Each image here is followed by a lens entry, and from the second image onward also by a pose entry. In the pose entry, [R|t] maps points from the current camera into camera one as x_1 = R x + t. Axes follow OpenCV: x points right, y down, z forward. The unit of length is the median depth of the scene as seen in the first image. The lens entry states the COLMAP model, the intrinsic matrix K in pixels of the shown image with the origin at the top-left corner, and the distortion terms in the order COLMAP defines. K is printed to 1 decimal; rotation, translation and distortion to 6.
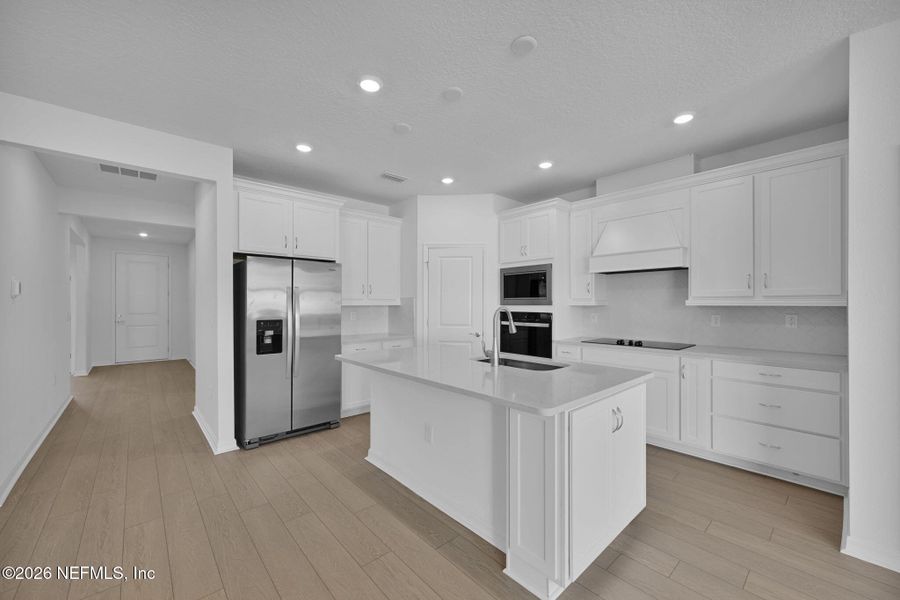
lens RADIAL K [[355.8, 0, 451.9], [0, 355.8, 304.1], [0, 0, 1]] dist [0.000276, -0.000078]
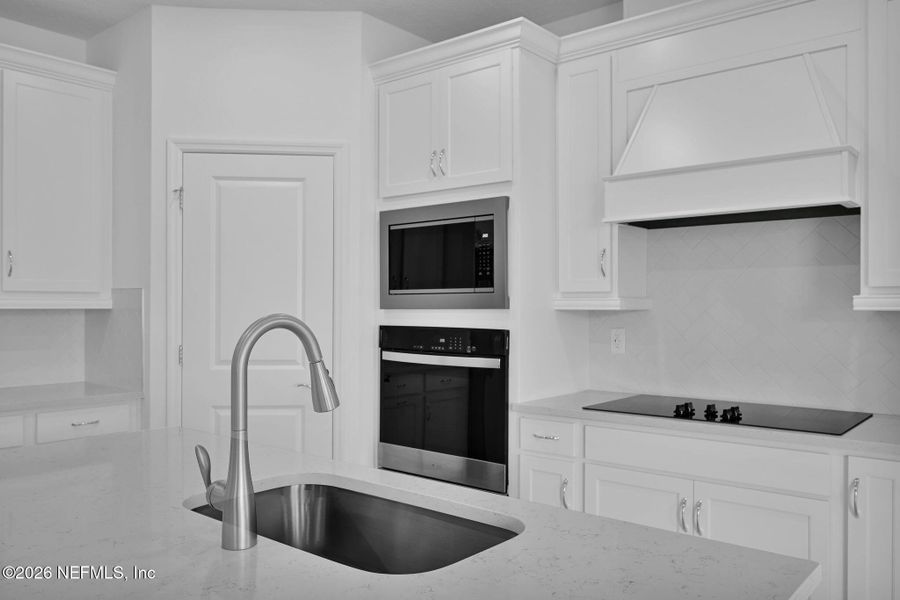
lens RADIAL K [[725.1, 0, 450.0], [0, 725.1, 300.0], [0, 0, 1]] dist [0.003936, 0.002829]
pose [[0.989712, 0.002899, 0.143044, 0.112108], [-0.001698, 0.999962, -0.008522, 0.000399], [-0.143063, 0.008191, 0.989680, 0.257816]]
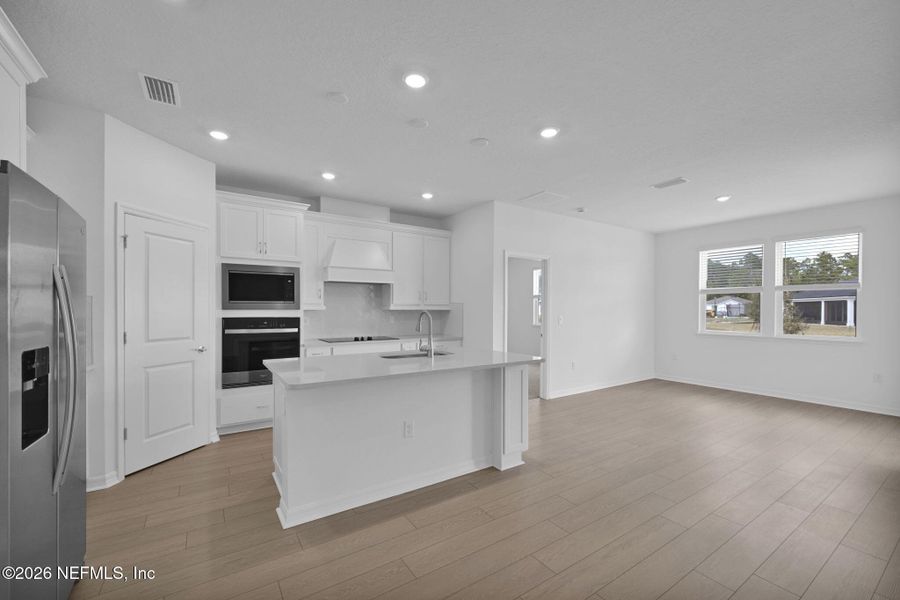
lens RADIAL K [[378.2, 0, 455.1], [0, 378.2, 304.8], [0, 0, 1]] dist [0.000569, -0.000111]
pose [[0.129317, 0.009808, 0.991555, -0.709006], [-0.007784, 0.999930, -0.008876, -0.004165], [-0.991573, -0.006571, 0.129384, 0.425686]]
